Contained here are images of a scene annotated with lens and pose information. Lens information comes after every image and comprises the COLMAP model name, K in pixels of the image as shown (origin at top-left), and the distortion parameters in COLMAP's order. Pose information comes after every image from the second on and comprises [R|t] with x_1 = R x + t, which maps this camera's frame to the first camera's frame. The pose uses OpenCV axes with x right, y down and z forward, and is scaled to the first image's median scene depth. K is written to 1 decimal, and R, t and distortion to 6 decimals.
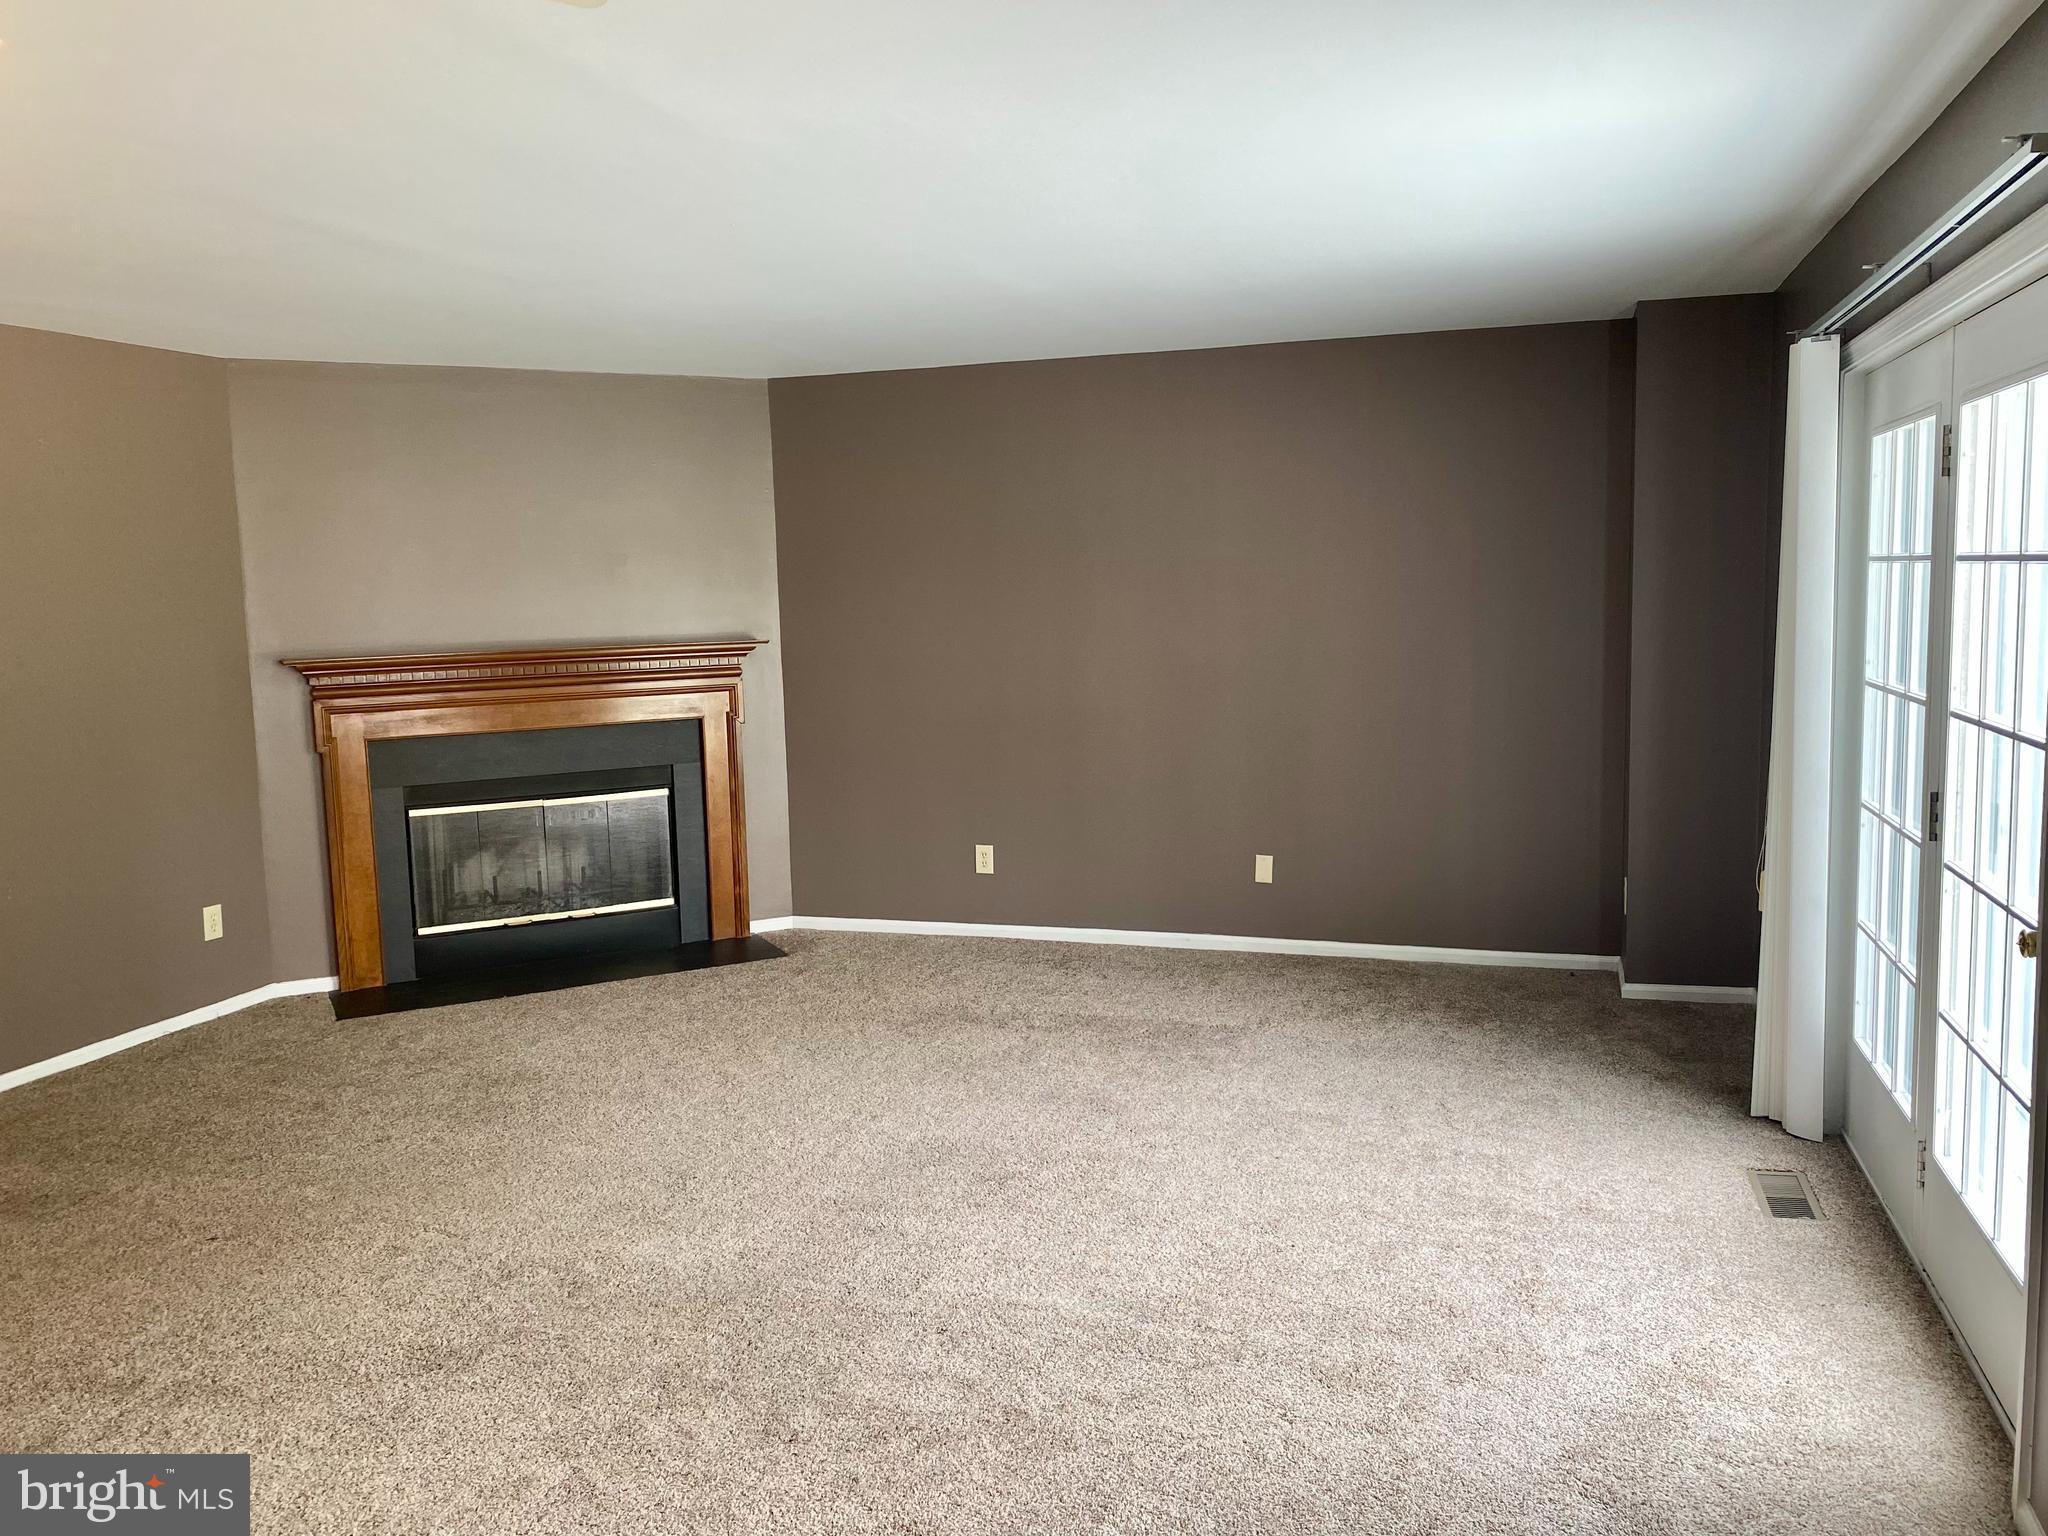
lens RADIAL K [[1514.1, 0, 1024.0], [0, 1514.1, 768.0], [0, 0, 1]] dist [-0.003210, -0.007853]
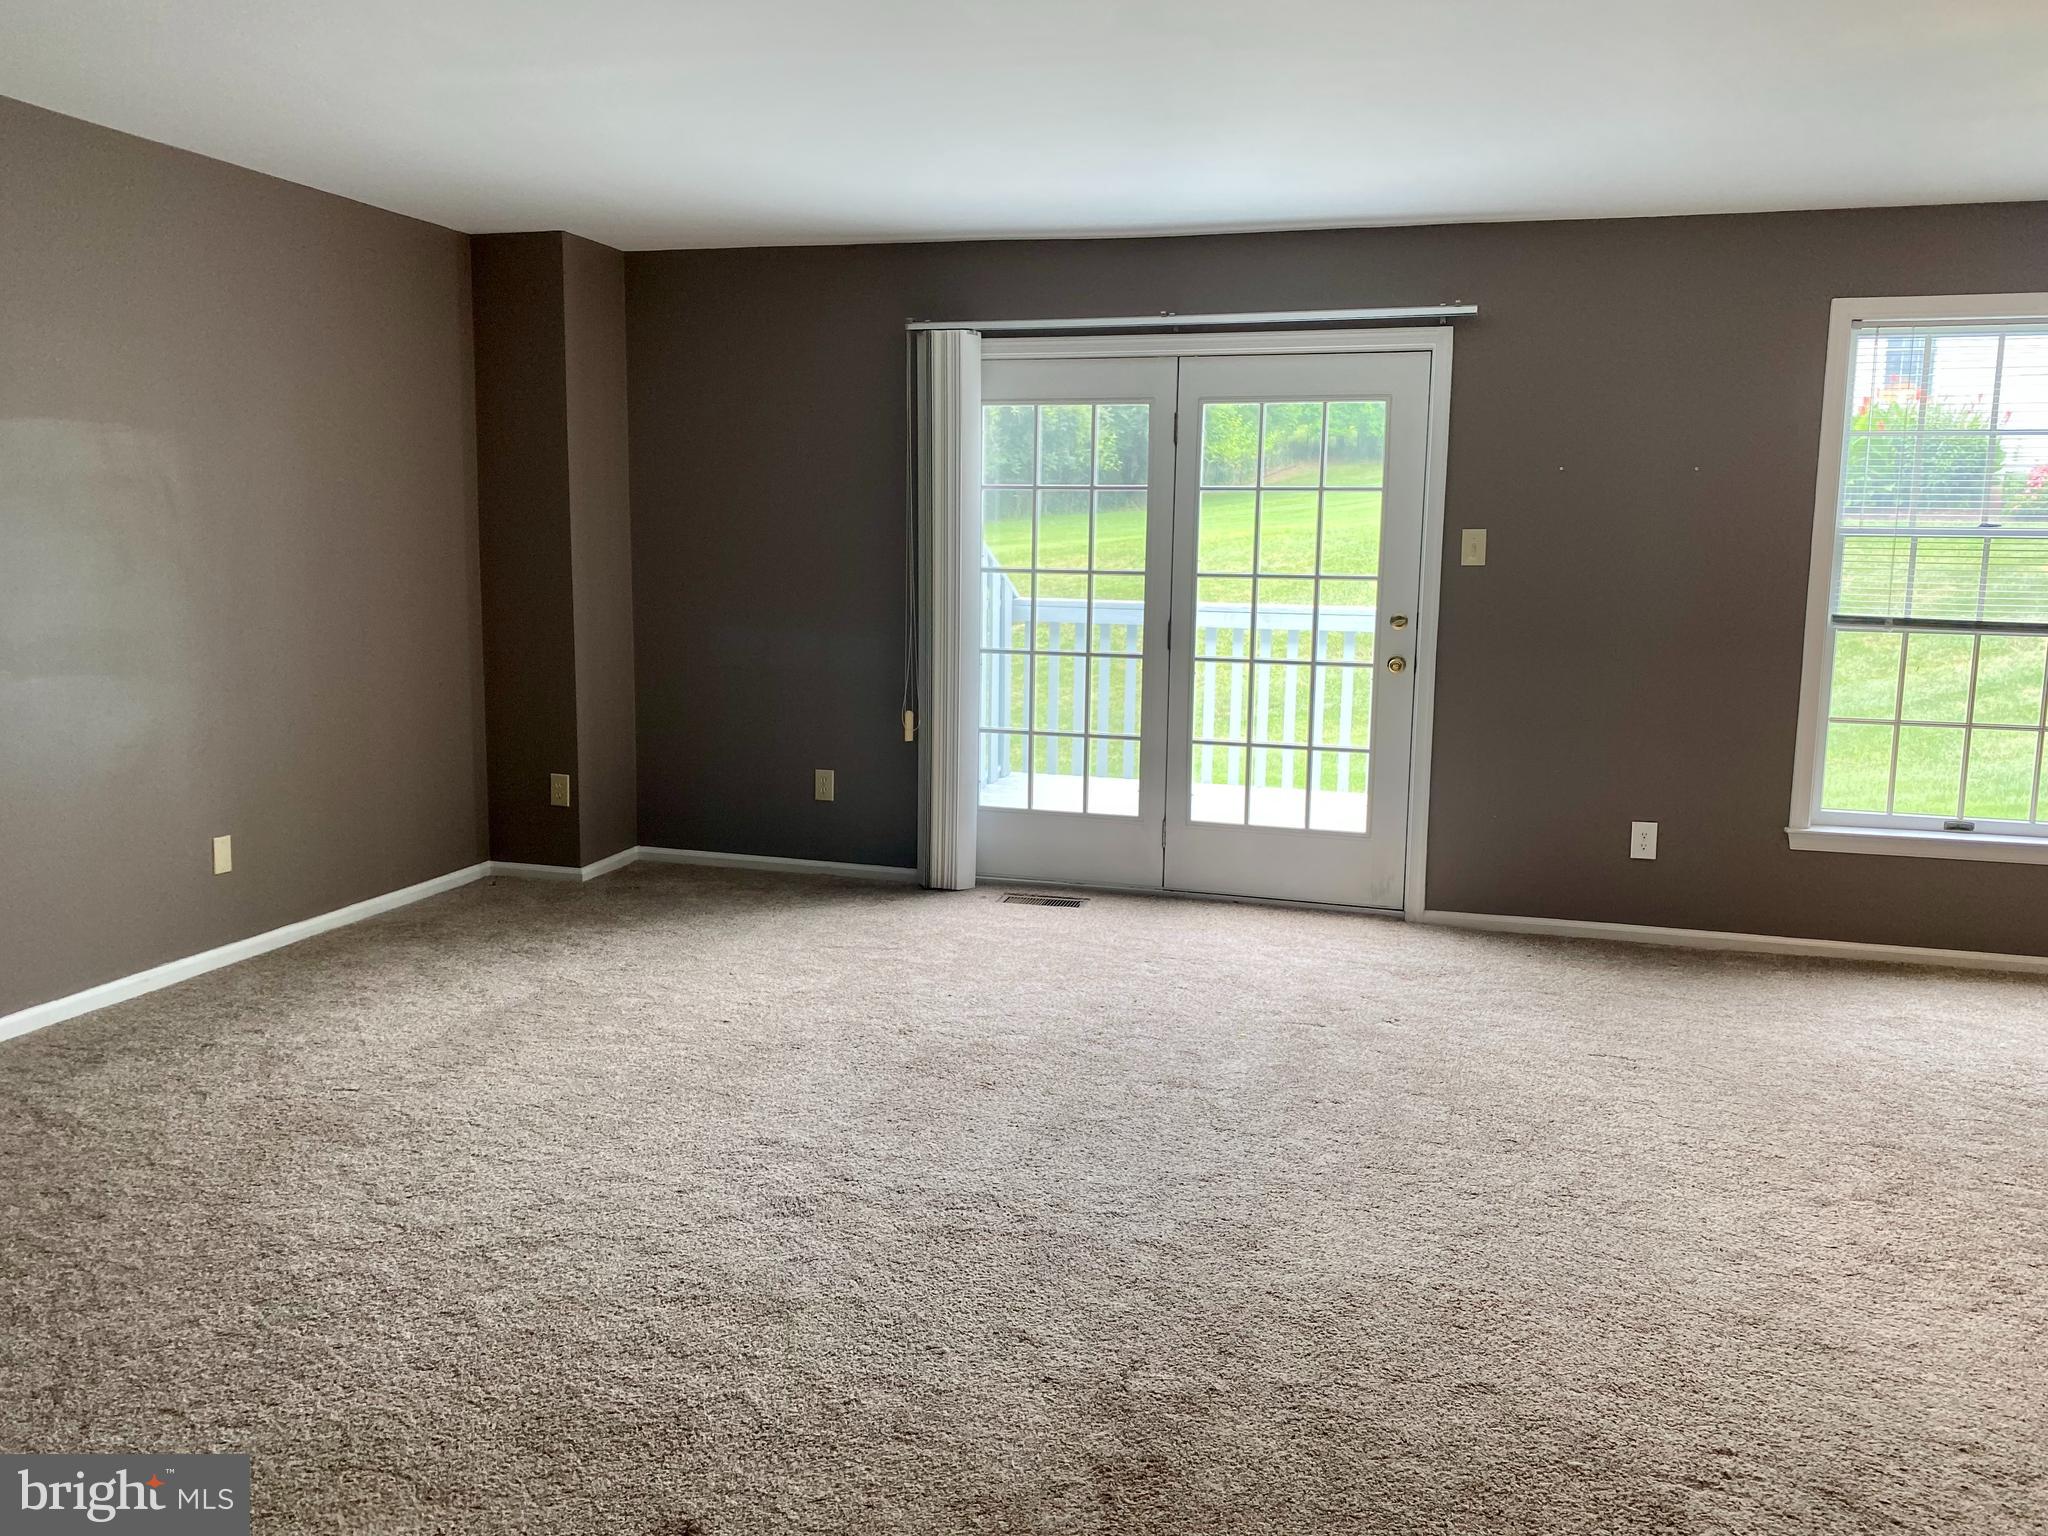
lens RADIAL K [[1514.1, 0, 1024.0], [0, 1514.1, 768.0], [0, 0, 1]] dist [-0.003210, -0.007853]
pose [[-0.034926, -0.124218, 0.991640, -0.940075], [0.104005, 0.986406, 0.127225, -0.047543], [-0.993963, 0.107579, -0.021532, 0.964847]]
